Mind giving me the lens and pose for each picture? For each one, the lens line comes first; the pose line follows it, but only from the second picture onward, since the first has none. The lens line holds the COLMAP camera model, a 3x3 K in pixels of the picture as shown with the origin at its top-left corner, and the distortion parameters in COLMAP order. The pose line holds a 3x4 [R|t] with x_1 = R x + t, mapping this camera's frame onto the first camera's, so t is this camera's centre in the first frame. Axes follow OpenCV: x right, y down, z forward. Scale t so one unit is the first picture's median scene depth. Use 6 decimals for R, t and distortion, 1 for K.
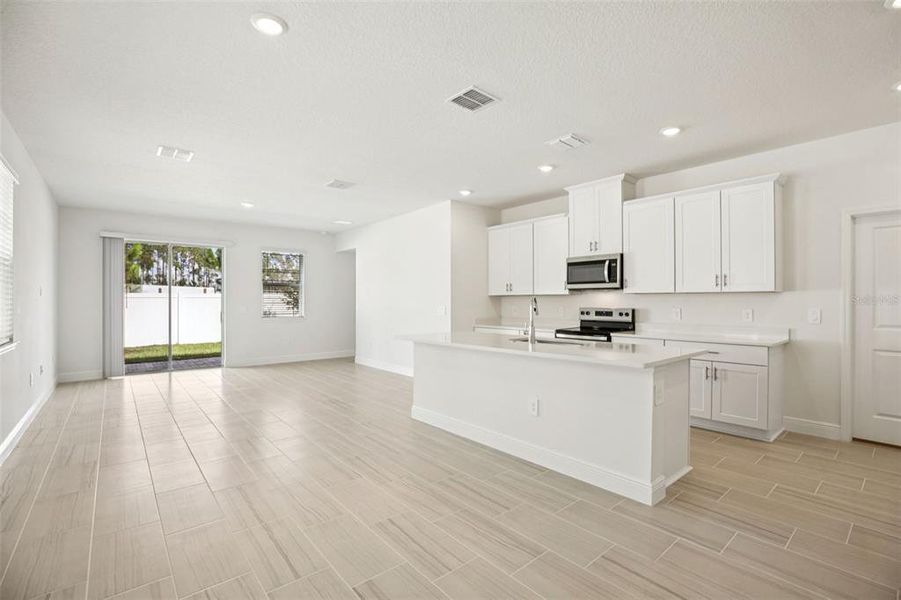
lens RADIAL K [[412.0, 0, 459.8], [0, 412.0, 300.4], [0, 0, 1]] dist [-0.034430, 0.001231]
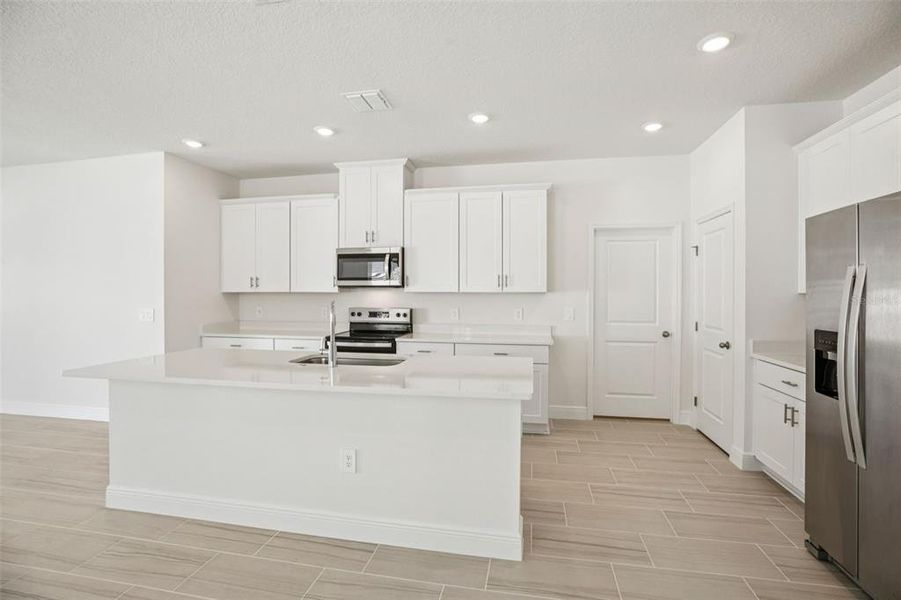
lens RADIAL K [[412.0, 0, 458.4], [0, 412.0, 293.9], [0, 0, 1]] dist [-0.034430, 0.001231]
pose [[0.784197, 0.000232, 0.620512, -0.072137], [-0.002492, 0.999993, 0.002776, -0.017616], [-0.620507, -0.003723, 0.784192, 0.239134]]
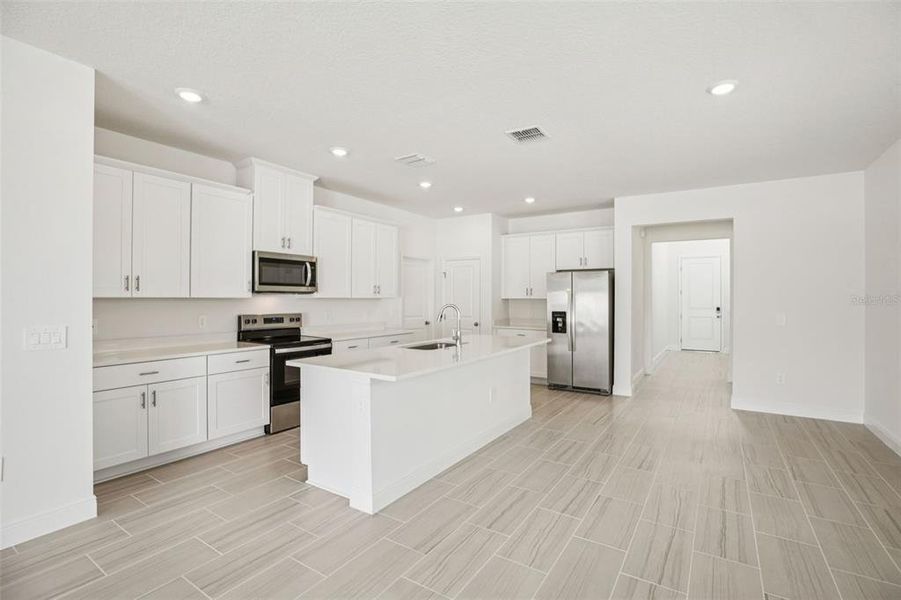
lens RADIAL K [[412.0, 0, 451.4], [0, 412.0, 290.3], [0, 0, 1]] dist [-0.034430, 0.001231]
pose [[-0.263354, 0.026524, 0.964335, -0.682759], [0.006386, 0.999648, -0.025752, -0.008240], [-0.964678, -0.000624, -0.263430, 1.017739]]
